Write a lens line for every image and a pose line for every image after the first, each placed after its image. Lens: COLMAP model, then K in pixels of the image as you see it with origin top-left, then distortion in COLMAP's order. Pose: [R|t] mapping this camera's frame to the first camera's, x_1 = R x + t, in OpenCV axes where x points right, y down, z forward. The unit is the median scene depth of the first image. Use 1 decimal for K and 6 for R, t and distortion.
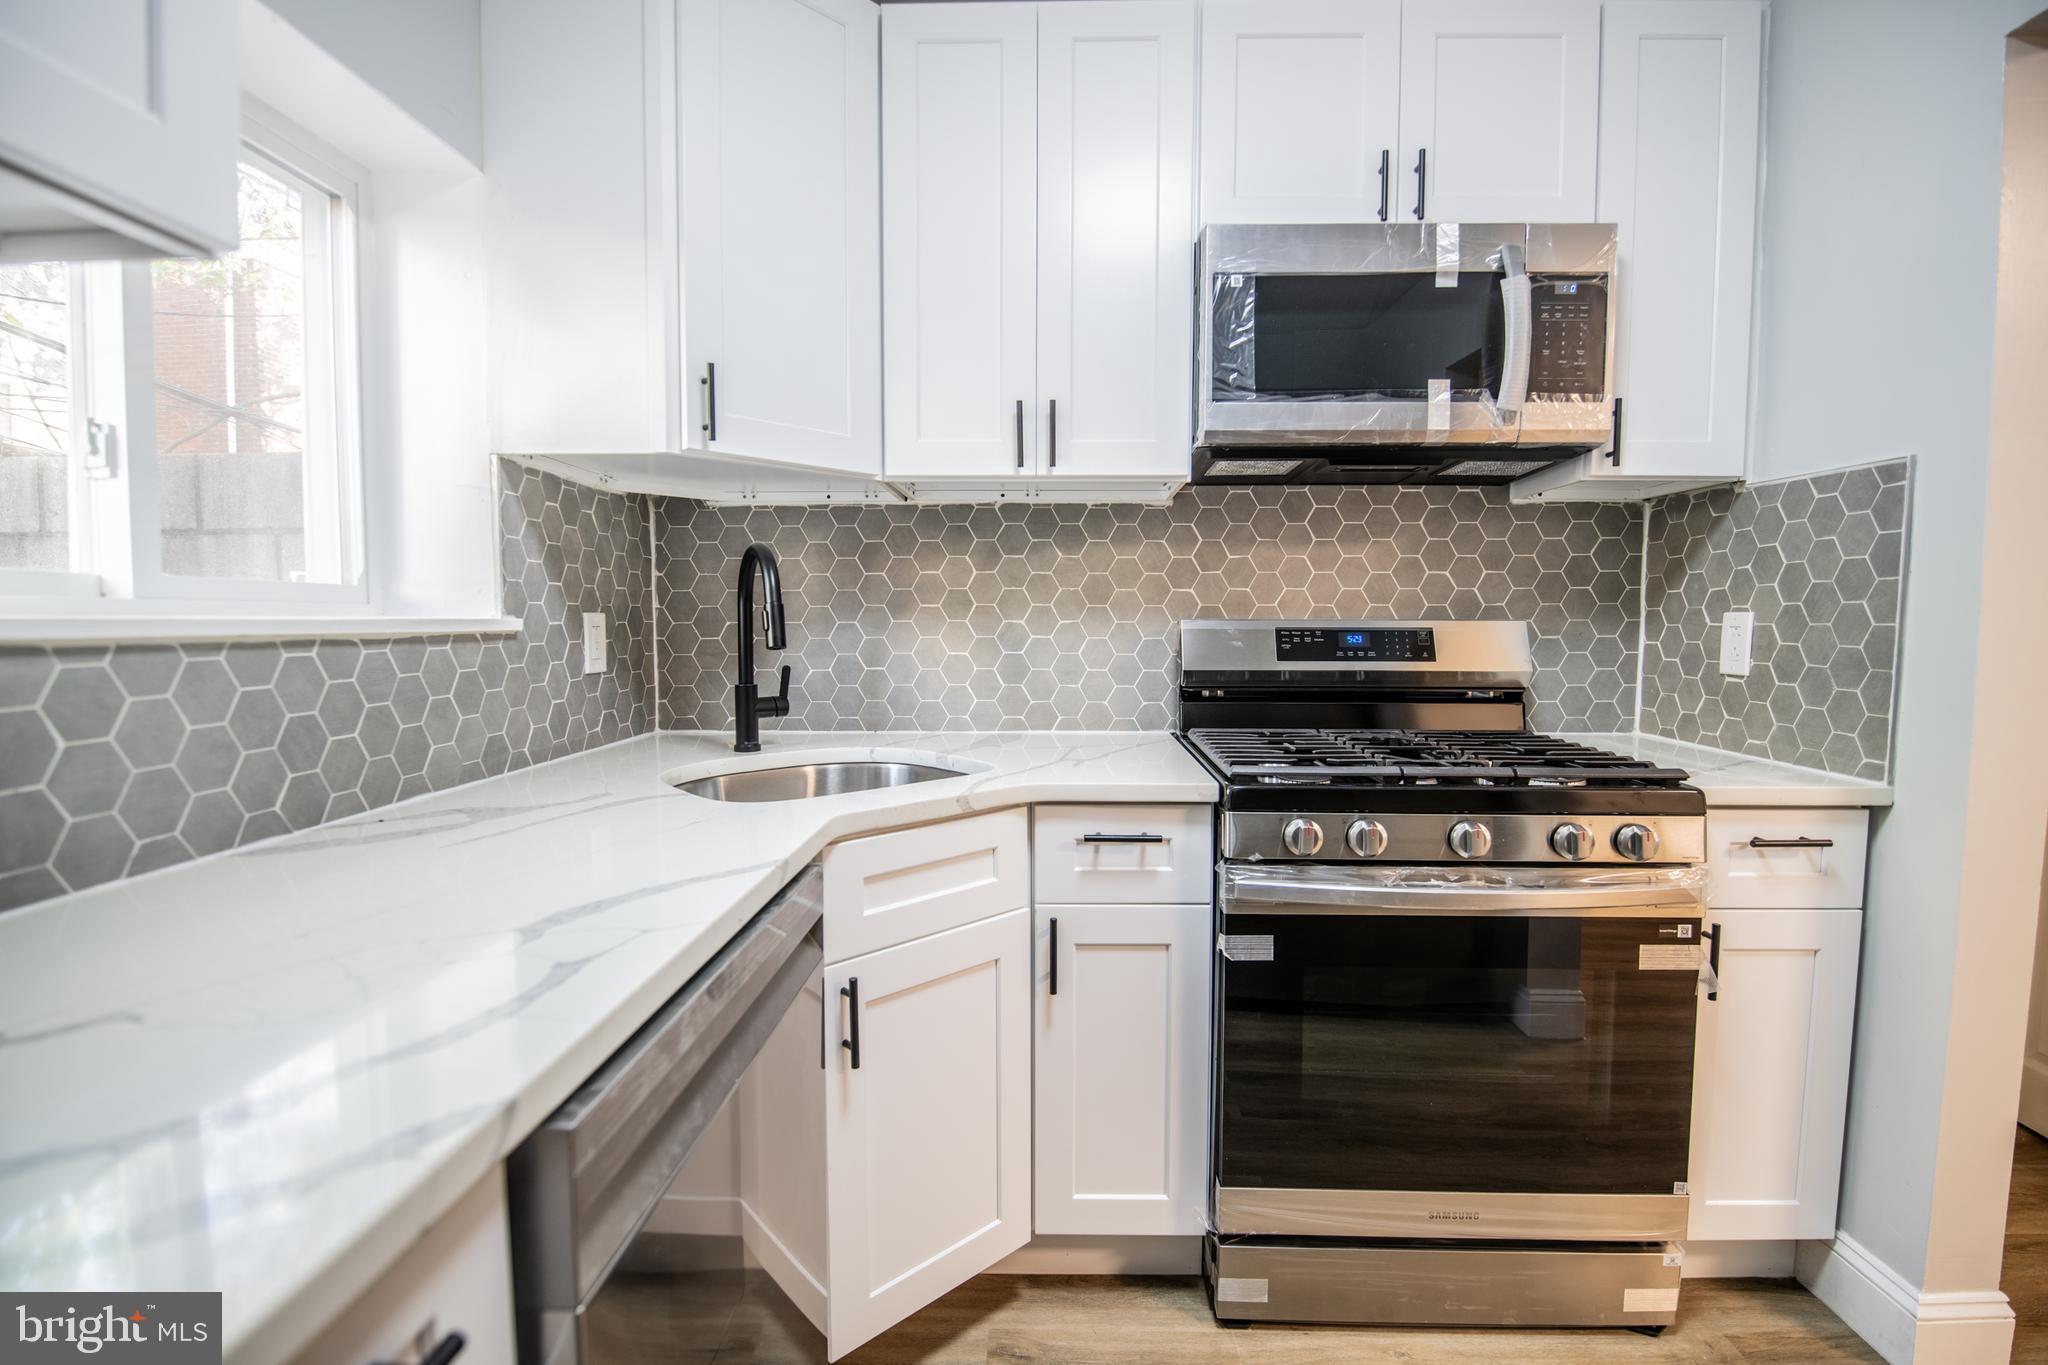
lens RADIAL K [[907.3, 0, 1018.5], [0, 907.3, 677.0], [0, 0, 1]] dist [-0.007509, -0.002569]
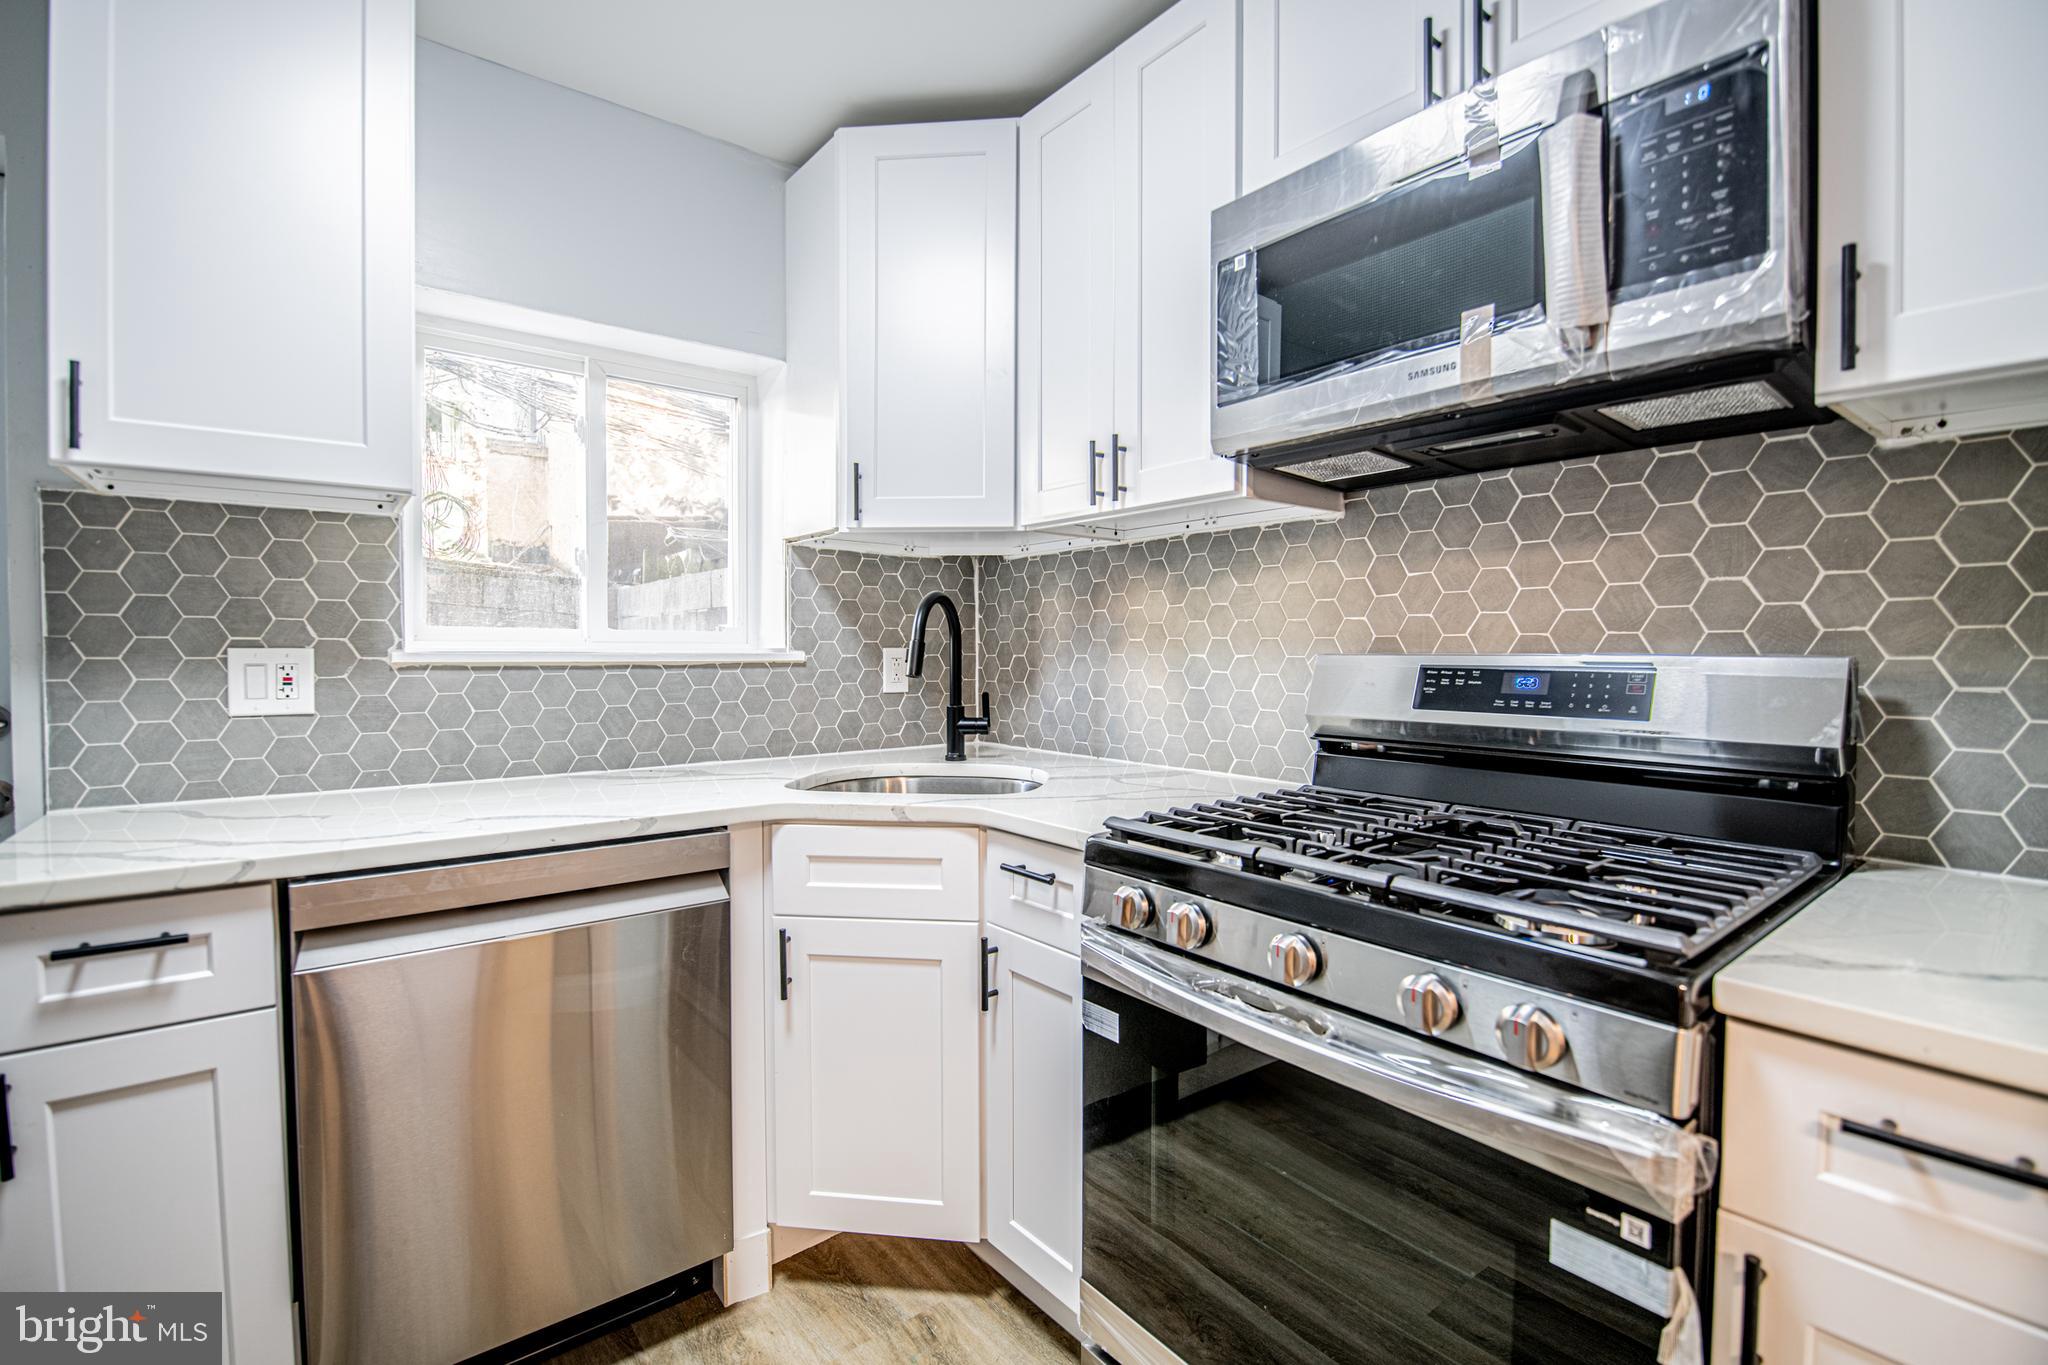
lens RADIAL K [[907.3, 0, 1018.5], [0, 907.3, 675.4], [0, 0, 1]] dist [-0.007509, -0.002569]
pose [[0.646950, 0.020991, -0.762243, 0.685035], [-0.047549, 0.998786, -0.012853, -0.021331], [0.761048, 0.044559, 0.647163, 0.265882]]
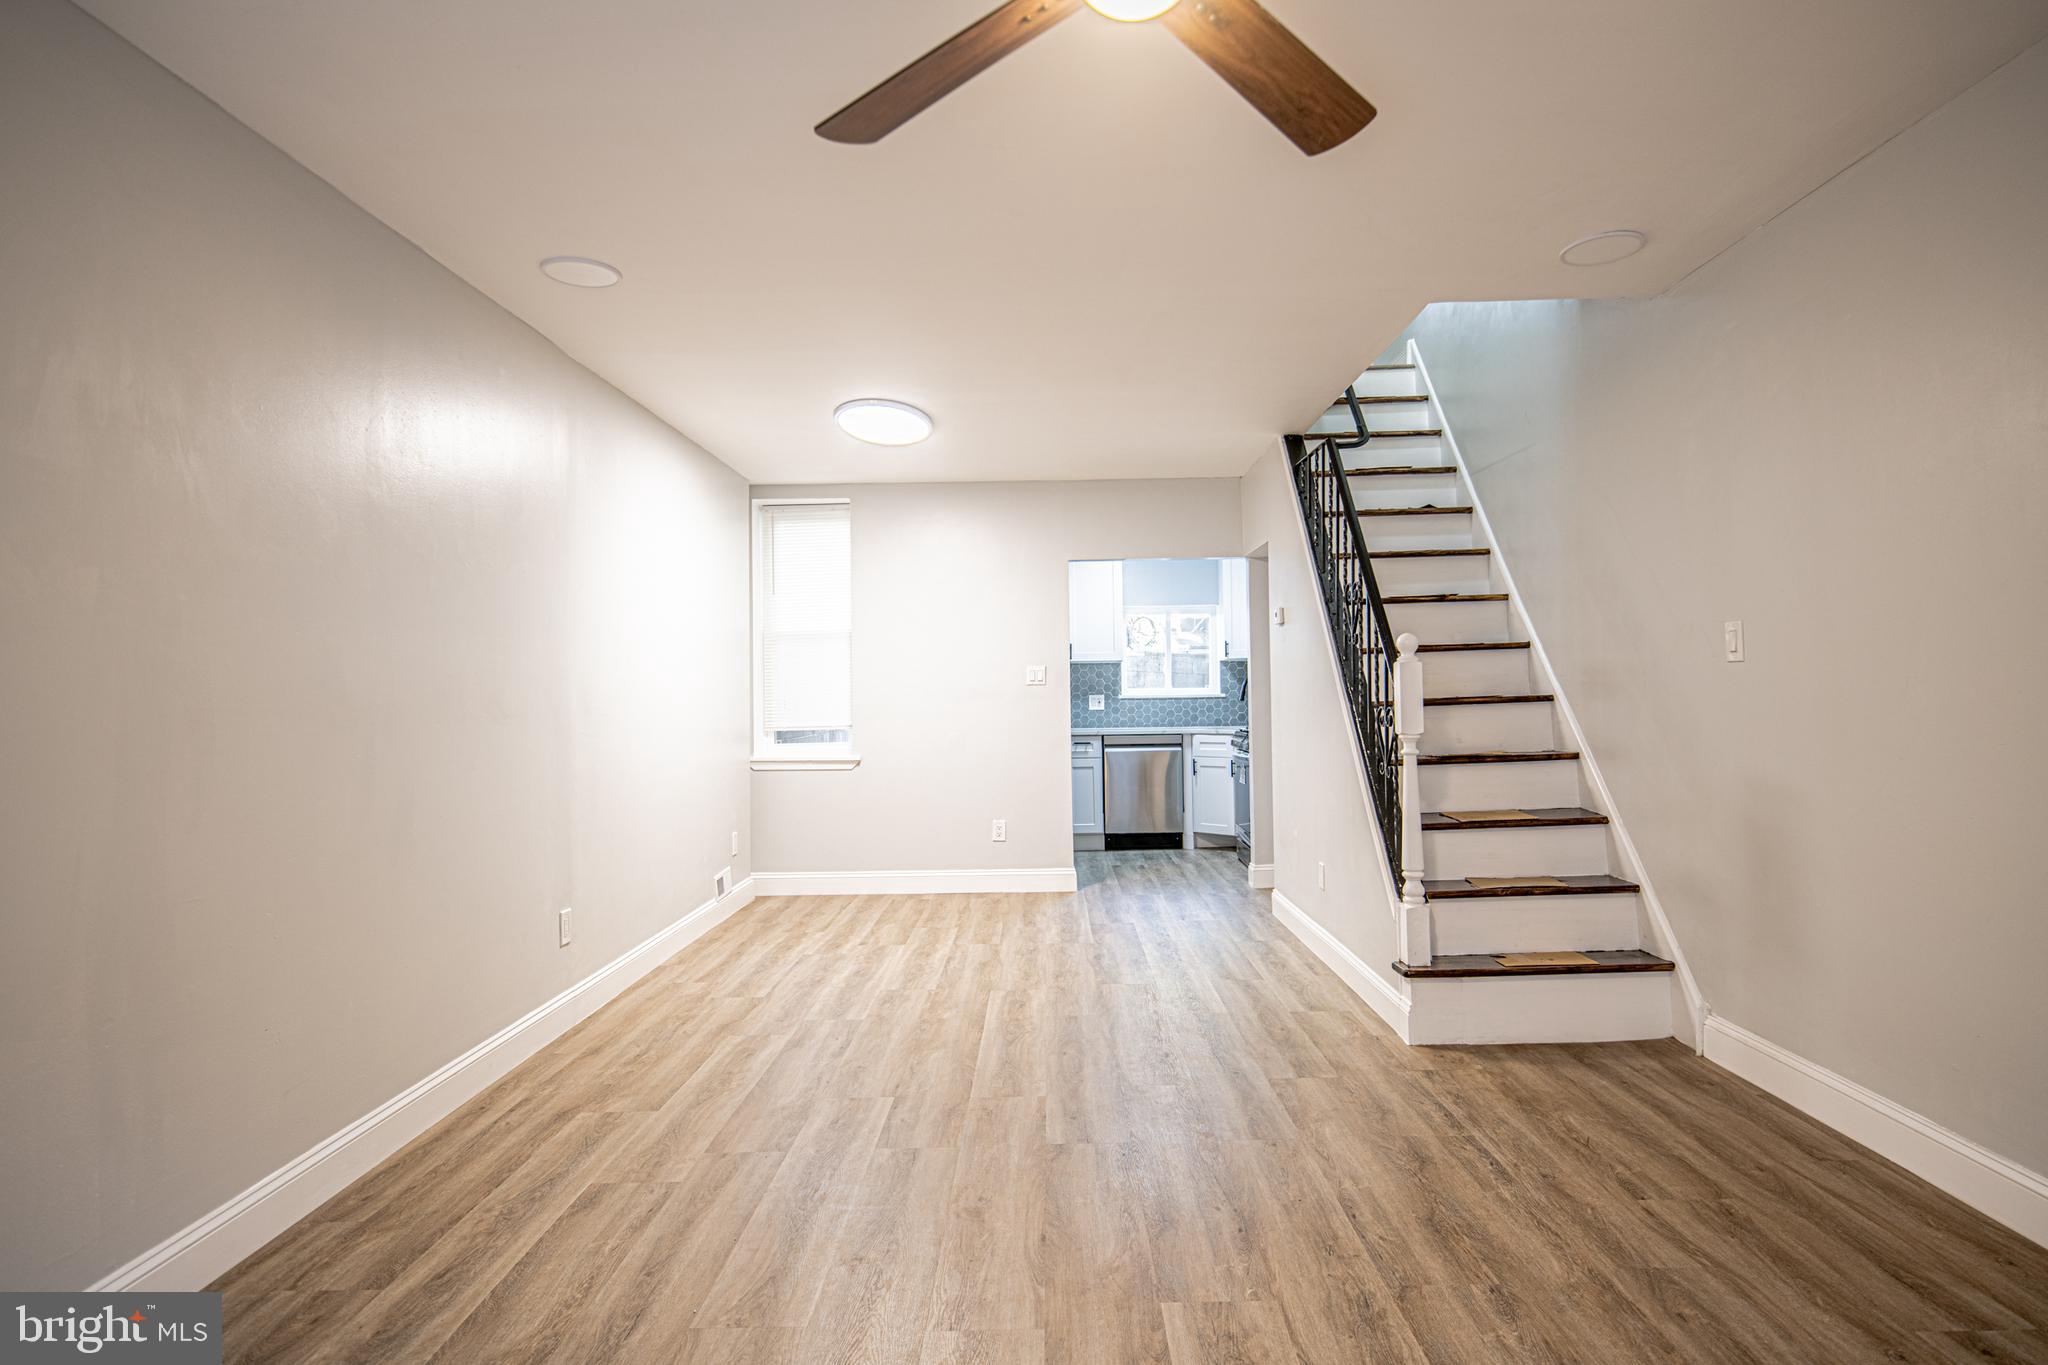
lens RADIAL K [[1128.1, 0, 1026.9], [0, 1128.1, 689.2], [0, 0, 1]] dist [-0.000188, -0.000001]
pose [[0.009169, -0.010944, -0.999898, 4.585546], [-0.045498, 0.998900, -0.011350, 0.021509], [0.998922, 0.045597, 0.008661, -0.079793]]
